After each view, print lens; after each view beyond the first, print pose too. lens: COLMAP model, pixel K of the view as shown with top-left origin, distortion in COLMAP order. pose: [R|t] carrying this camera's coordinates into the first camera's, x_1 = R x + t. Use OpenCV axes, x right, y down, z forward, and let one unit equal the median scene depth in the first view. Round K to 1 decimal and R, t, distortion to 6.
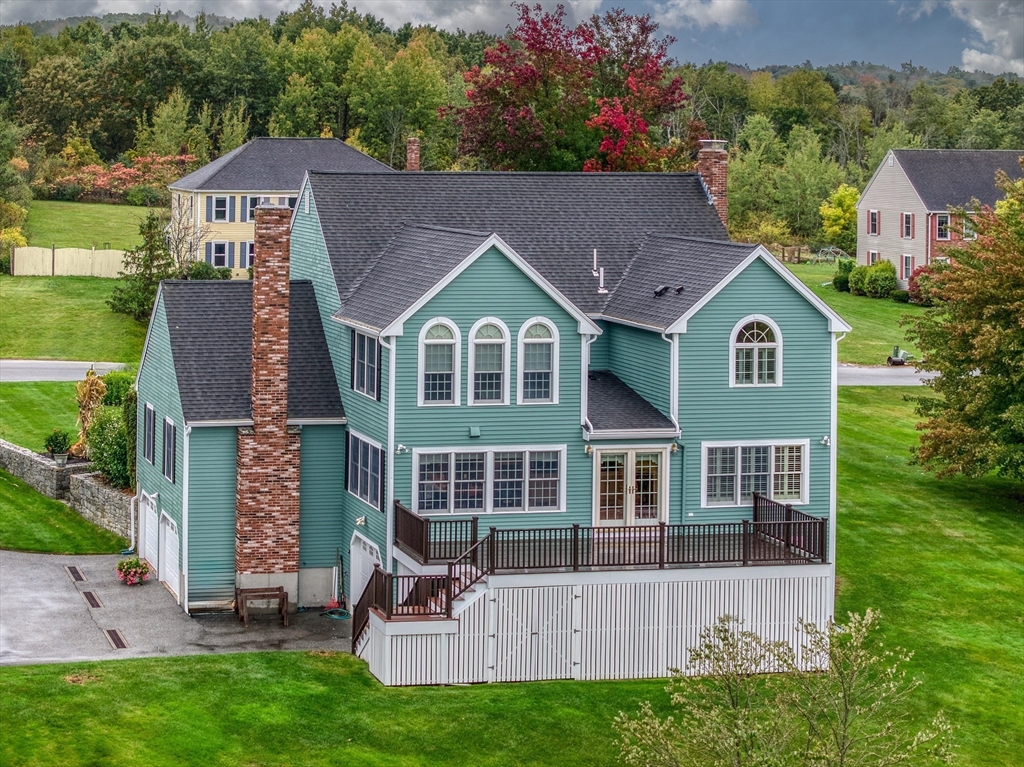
lens RADIAL K [[2119.7, 0, 512.0], [0, 2119.7, 383.5], [0, 0, 1]] dist [-0.218084, 0.106654]
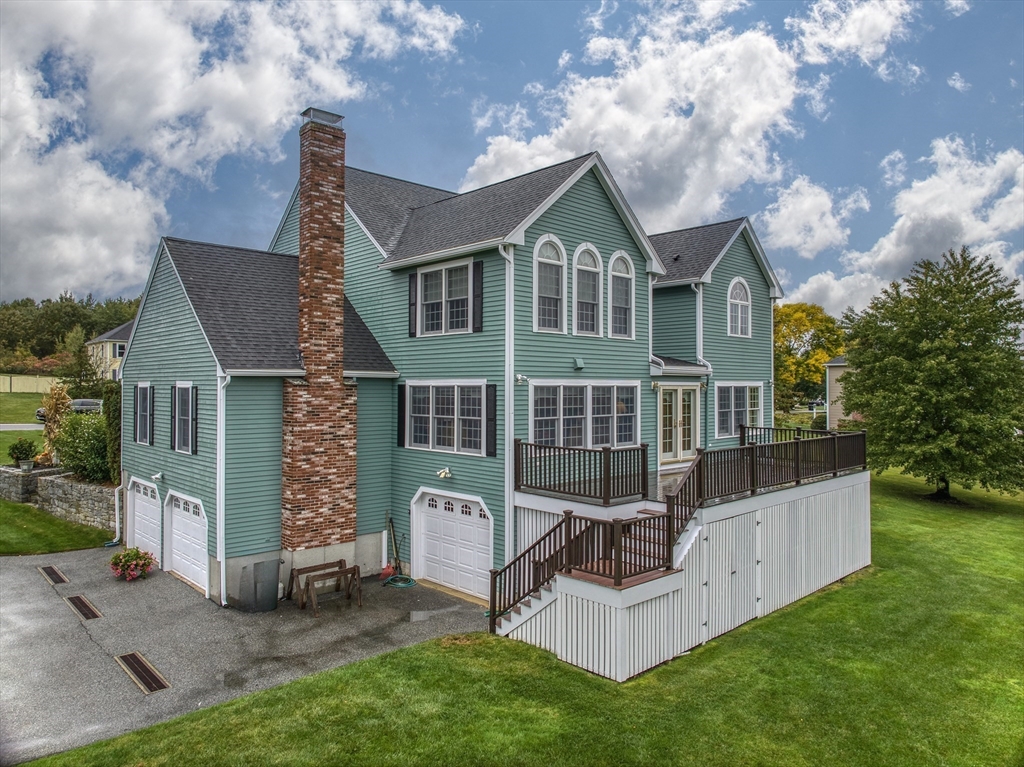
lens RADIAL K [[684.6, 0, 545.7], [0, 684.6, 395.0], [0, 0, 1]] dist [-0.000165, -0.040588]
pose [[0.896026, -0.033167, 0.442760, -0.157702], [0.072256, 0.994805, -0.071705, 0.054668], [-0.438082, 0.096241, 0.893768, 0.701094]]
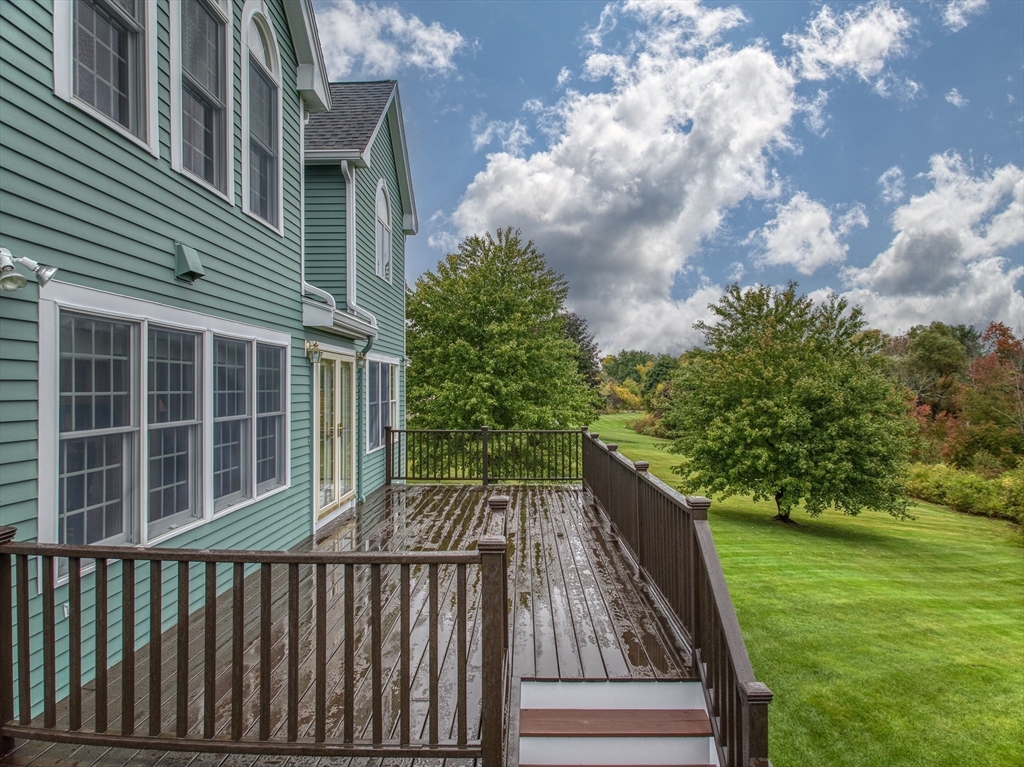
lens RADIAL K [[688.9, 0, 512.0], [0, 688.9, 383.5], [0, 0, 1]] dist [-0.000768, 0.000544]
pose [[0.343384, -0.024186, 0.938884, -0.090602], [0.112767, 0.993498, -0.015650, 0.045023], [-0.932401, 0.111249, 0.343879, 0.880088]]
